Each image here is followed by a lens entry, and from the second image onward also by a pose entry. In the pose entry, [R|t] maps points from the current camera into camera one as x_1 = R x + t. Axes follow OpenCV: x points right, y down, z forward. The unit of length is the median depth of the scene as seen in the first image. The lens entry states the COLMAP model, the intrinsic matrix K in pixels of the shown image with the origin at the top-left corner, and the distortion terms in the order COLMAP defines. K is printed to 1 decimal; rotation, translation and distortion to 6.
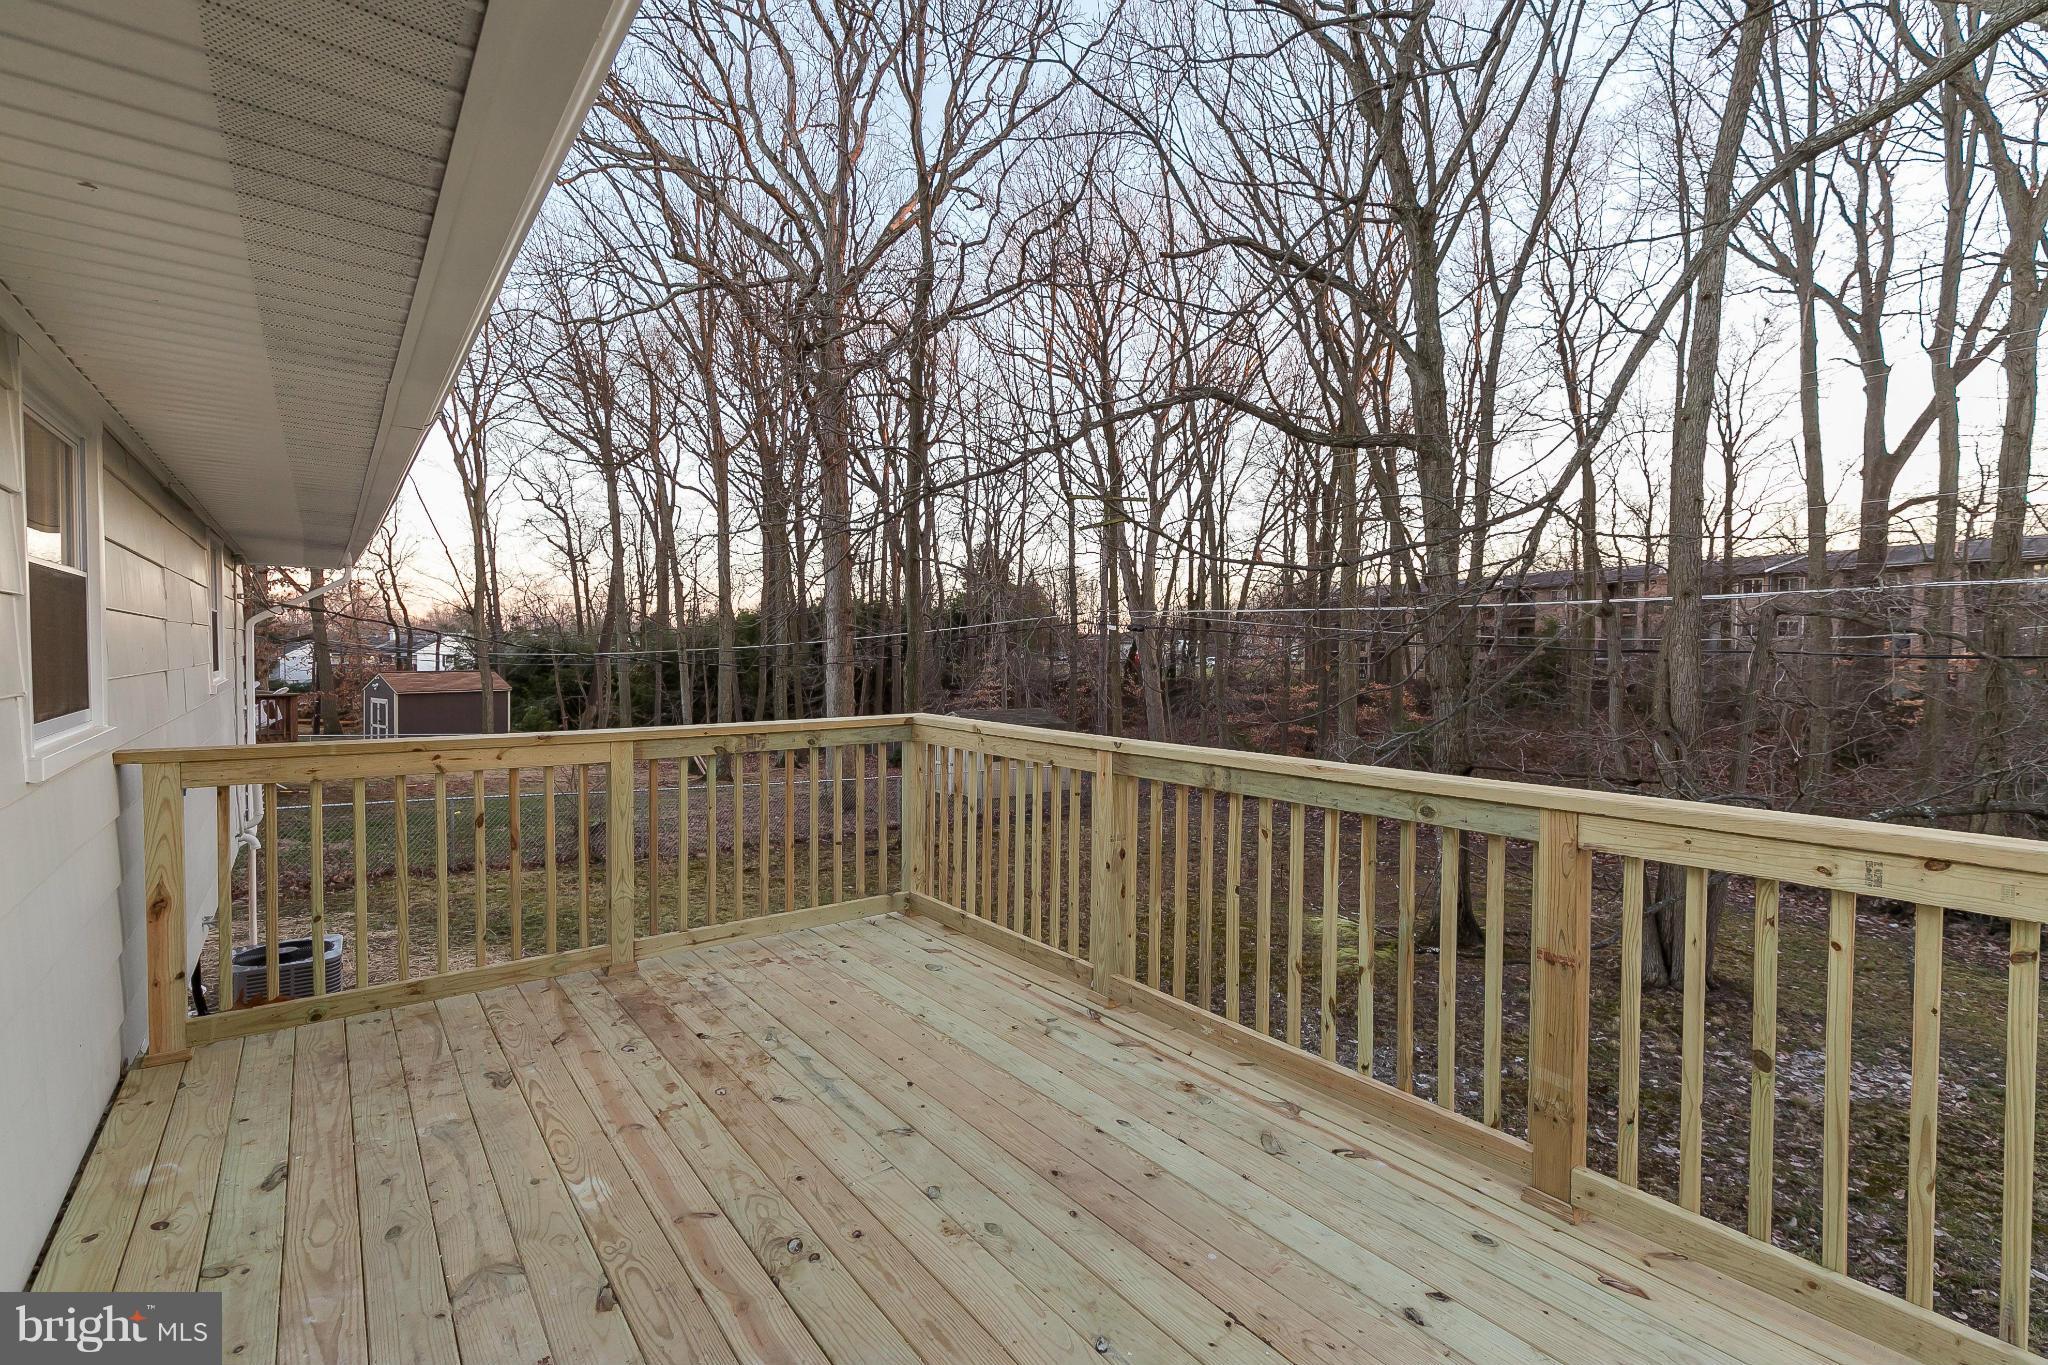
lens RADIAL K [[922.8, 0, 1018.4], [0, 922.8, 673.6], [0, 0, 1]] dist [0.003068, 0.000050]
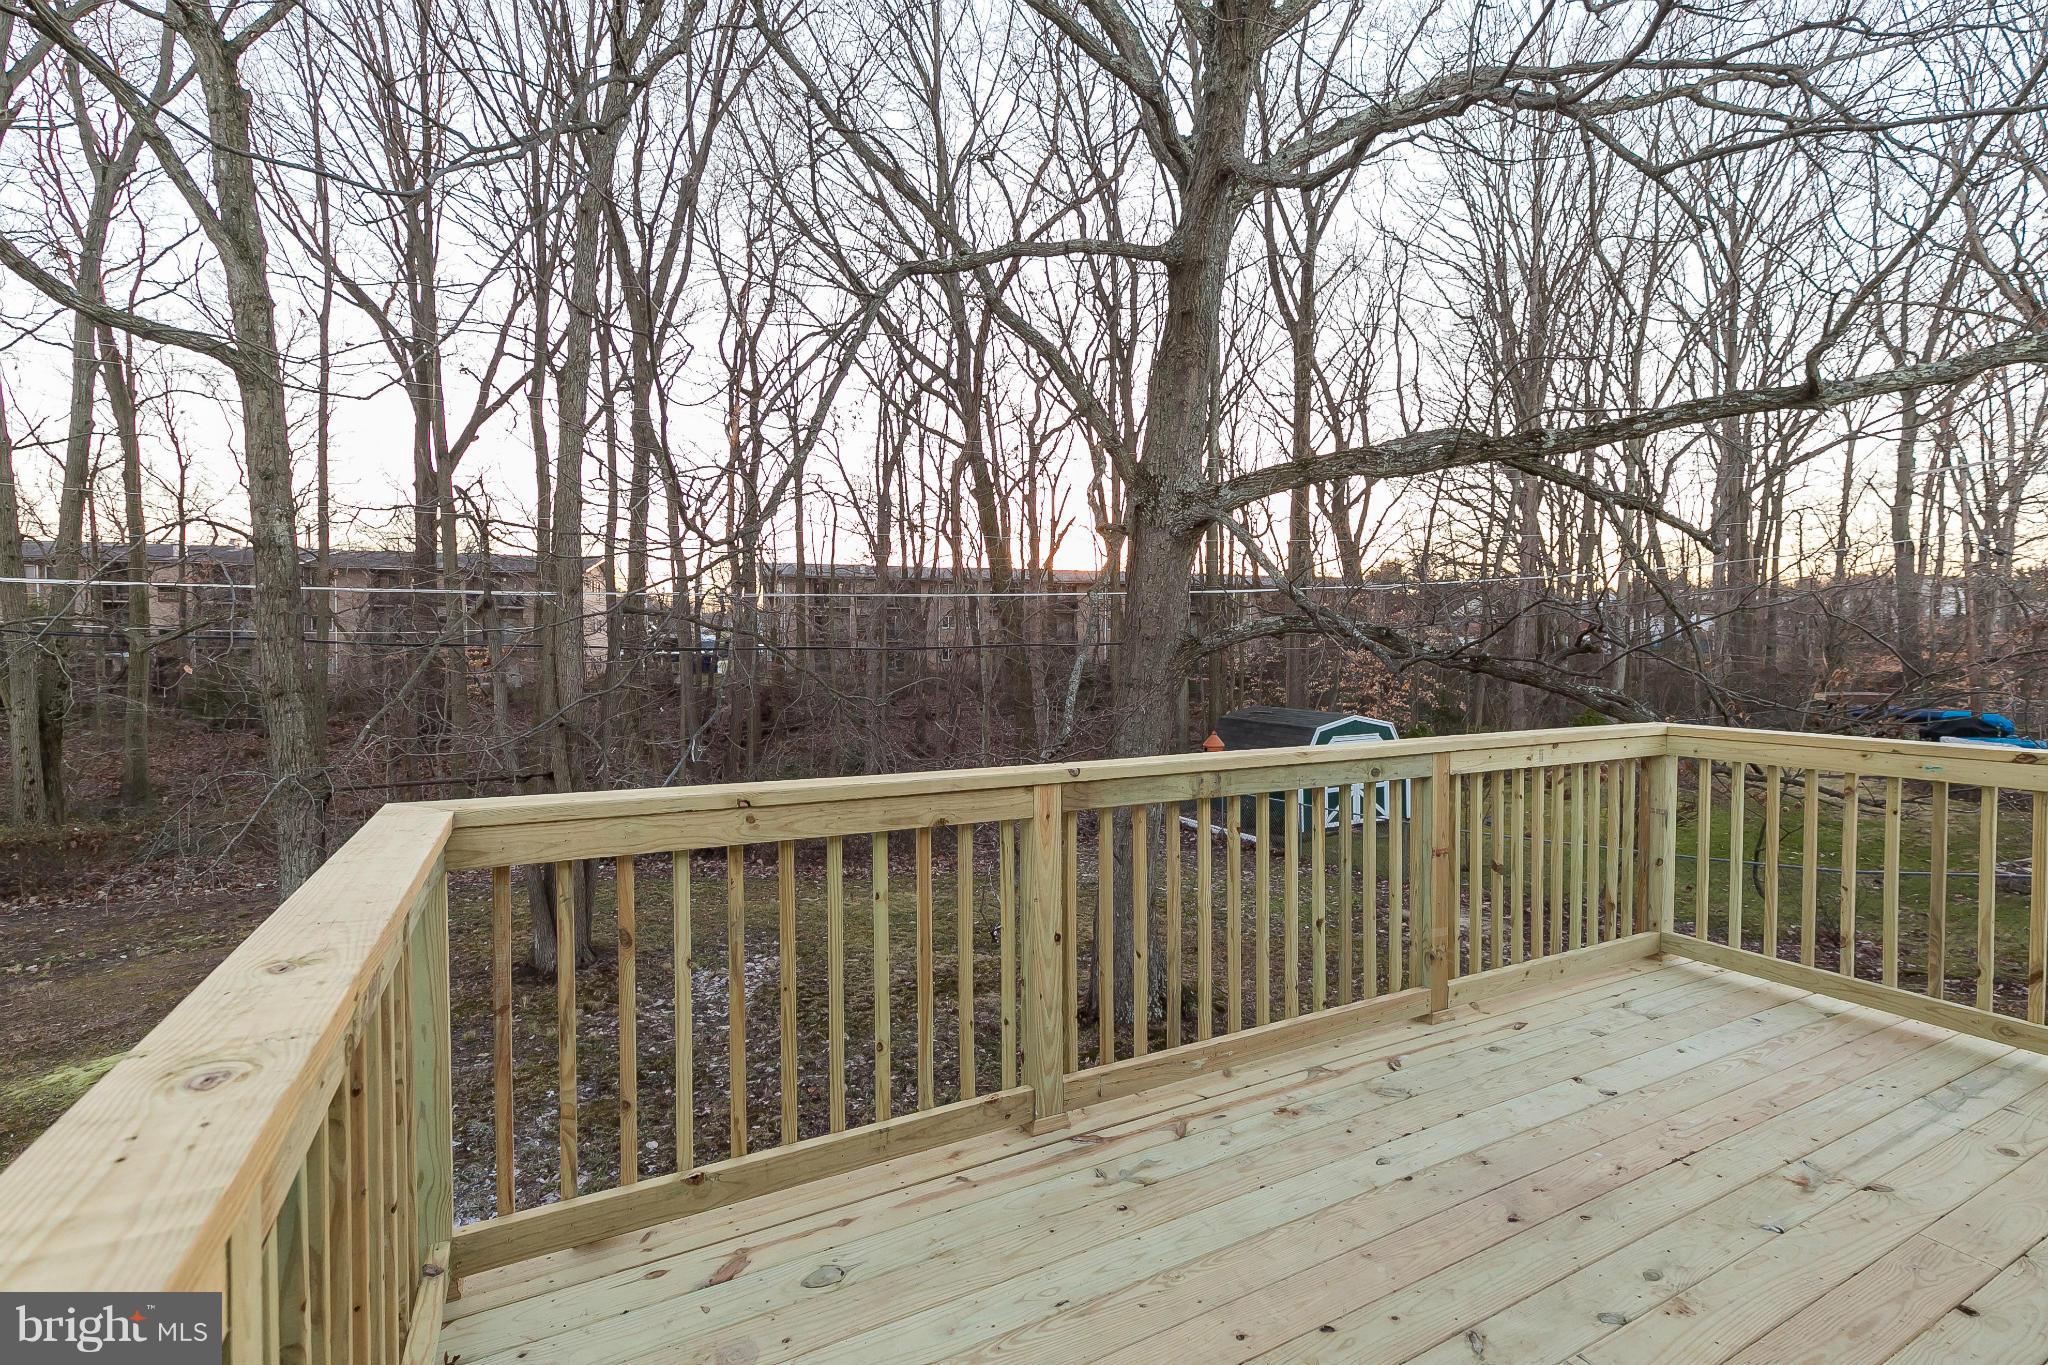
lens RADIAL K [[922.8, 0, 1023.2], [0, 922.8, 677.1], [0, 0, 1]] dist [0.003068, 0.000050]
pose [[0.162691, -0.036165, 0.986014, -0.666460], [0.026873, 0.999120, 0.032211, -0.027020], [-0.986311, 0.021257, 0.163520, 0.953951]]
